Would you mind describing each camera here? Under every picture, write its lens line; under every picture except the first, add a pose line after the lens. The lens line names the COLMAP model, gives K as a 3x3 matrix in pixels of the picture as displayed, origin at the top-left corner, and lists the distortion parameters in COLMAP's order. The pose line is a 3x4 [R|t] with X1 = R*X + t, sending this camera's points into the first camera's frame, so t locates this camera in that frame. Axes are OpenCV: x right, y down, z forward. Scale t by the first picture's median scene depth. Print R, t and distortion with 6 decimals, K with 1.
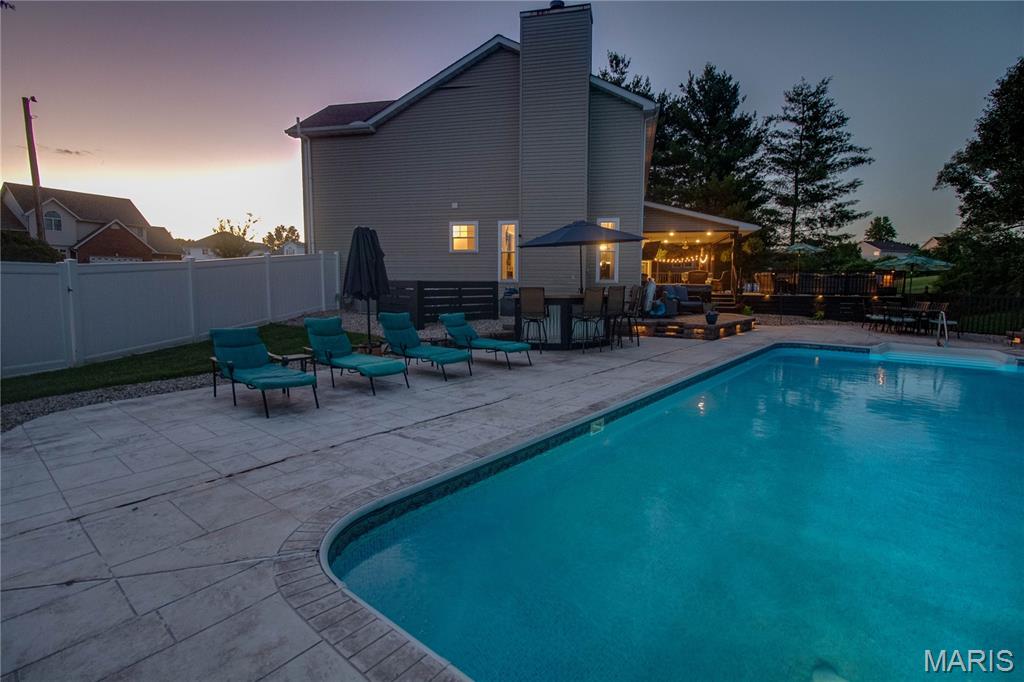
lens RADIAL K [[485.2, 0, 516.5], [0, 485.2, 325.5], [0, 0, 1]] dist [0.000602, -0.011979]
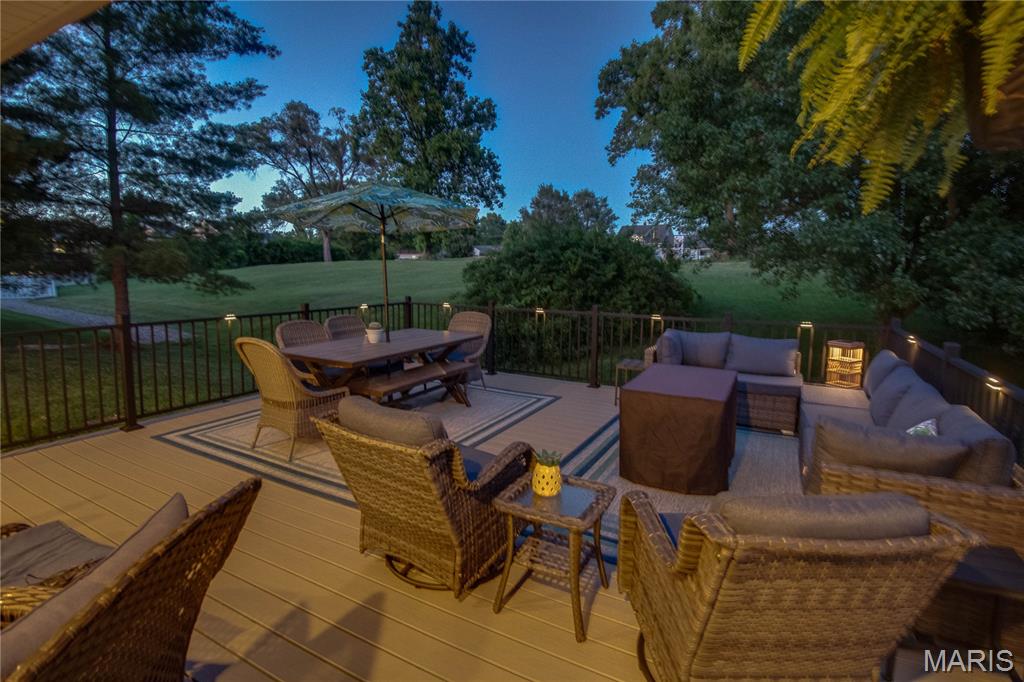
lens RADIAL K [[505.4, 0, 513.7], [0, 505.4, 326.1], [0, 0, 1]] dist [-0.001334, -0.013301]
pose [[0.272201, -0.109498, 0.955990, 0.452057], [0.074423, 0.992924, 0.092538, -0.145936], [-0.959358, 0.045959, 0.278424, 1.051407]]
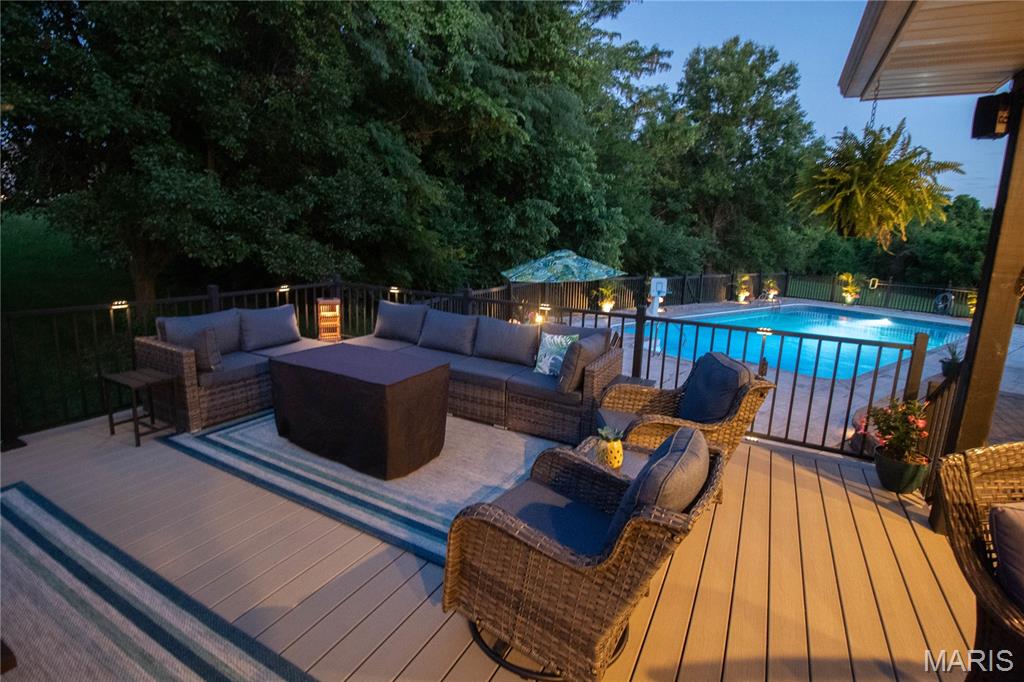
lens RADIAL K [[494.2, 0, 508.3], [0, 494.2, 326.3], [0, 0, 1]] dist [0.000841, -0.013326]
pose [[-0.963624, -0.089505, 0.251830, 0.561233], [-0.018345, 0.962184, 0.271782, -0.166650], [-0.266633, 0.257276, -0.928825, 1.201131]]
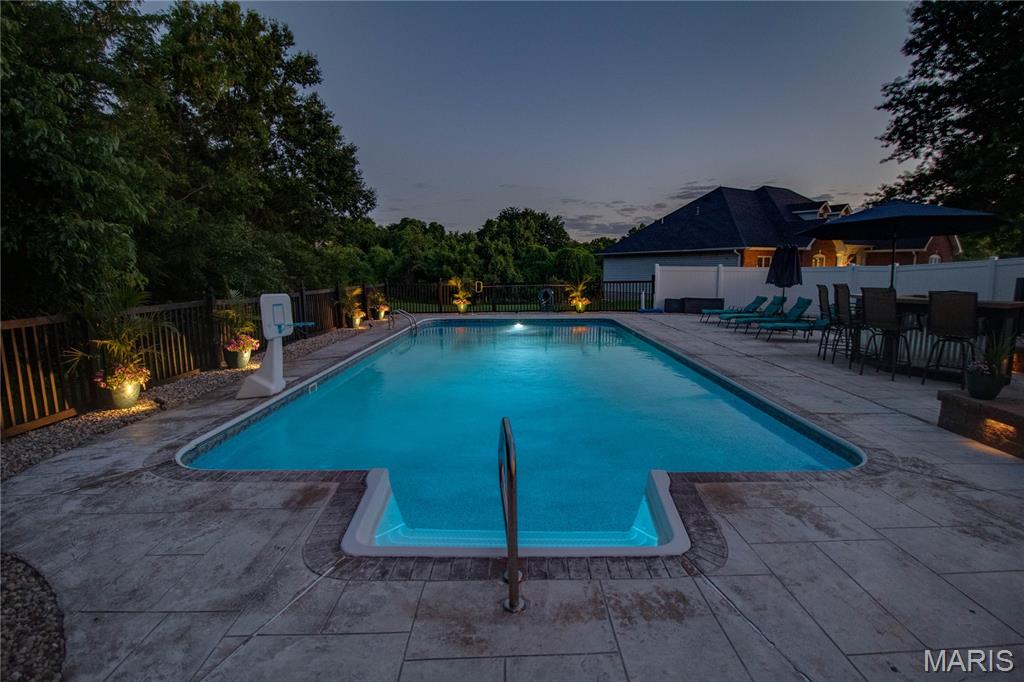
lens RADIAL K [[485.2, 0, 516.5], [0, 485.2, 325.5], [0, 0, 1]] dist [0.000602, -0.011979]
pose [[-0.780470, 0.070692, -0.621184, 0.613273], [-0.054320, 0.982162, 0.180021, -0.070769], [0.622829, 0.174243, -0.762708, 0.702187]]
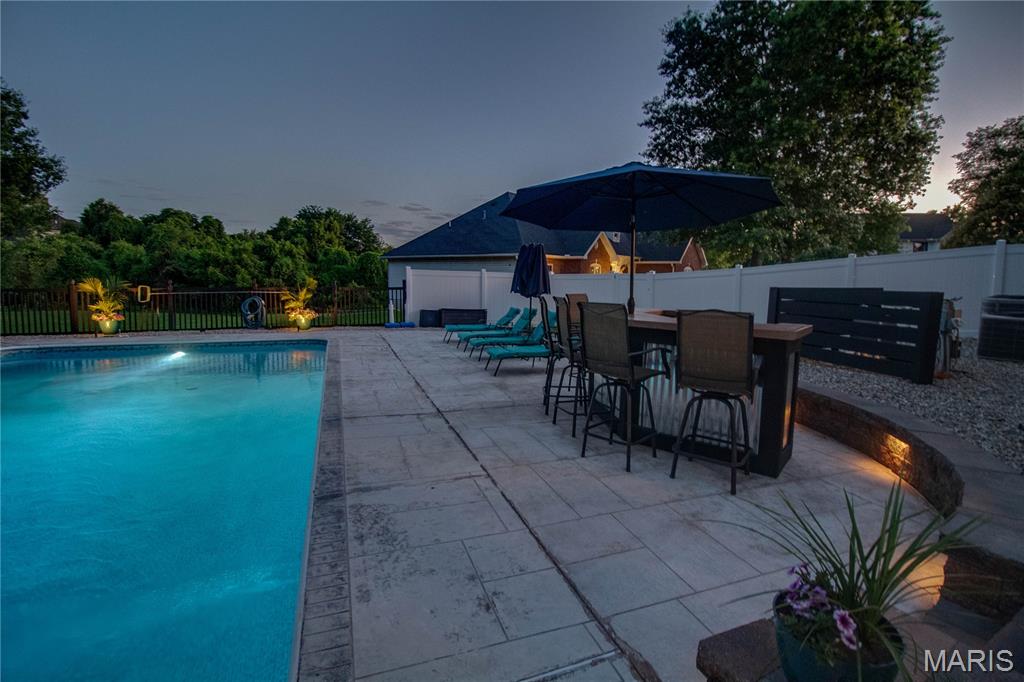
lens RADIAL K [[476.0, 0, 522.0], [0, 476.0, 325.6], [0, 0, 1]] dist [0.001085, -0.012700]
pose [[-0.496056, 0.075222, -0.865026, 0.349173], [-0.094358, 0.985670, 0.139823, -0.062667], [0.863148, 0.150982, -0.481850, 0.655137]]
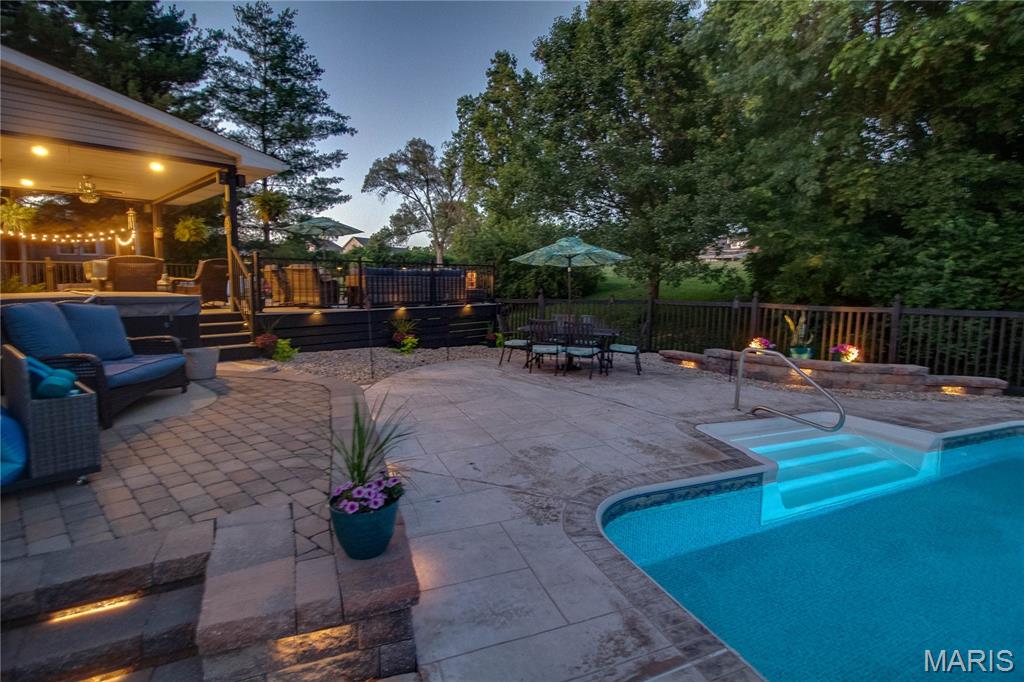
lens RADIAL K [[498.3, 0, 517.5], [0, 498.3, 324.9], [0, 0, 1]] dist [-0.001079, -0.000386]
pose [[0.497960, -0.082264, 0.863290, 0.187677], [0.074441, 0.995871, 0.051960, -0.059217], [-0.863999, 0.038390, 0.502027, 0.574710]]
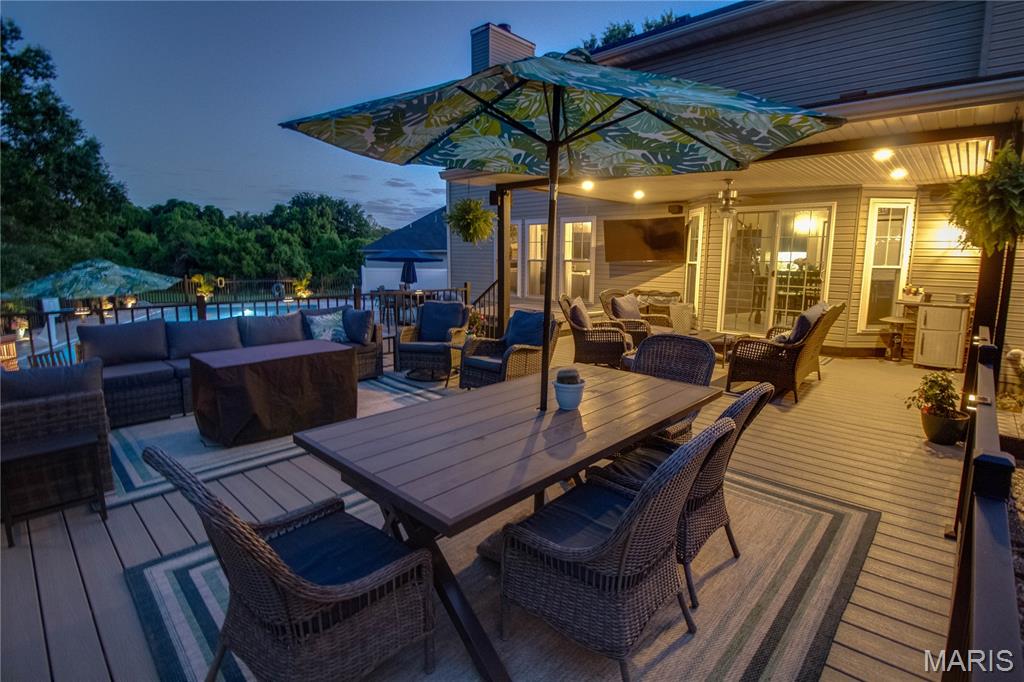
lens RADIAL K [[487.8, 0, 530.5], [0, 487.8, 326.0], [0, 0, 1]] dist [-0.000301, -0.011332]
pose [[-0.483523, 0.113579, -0.867932, 0.796330], [-0.090865, 0.979676, 0.178823, -0.161534], [0.870603, 0.165330, -0.463376, 1.240533]]
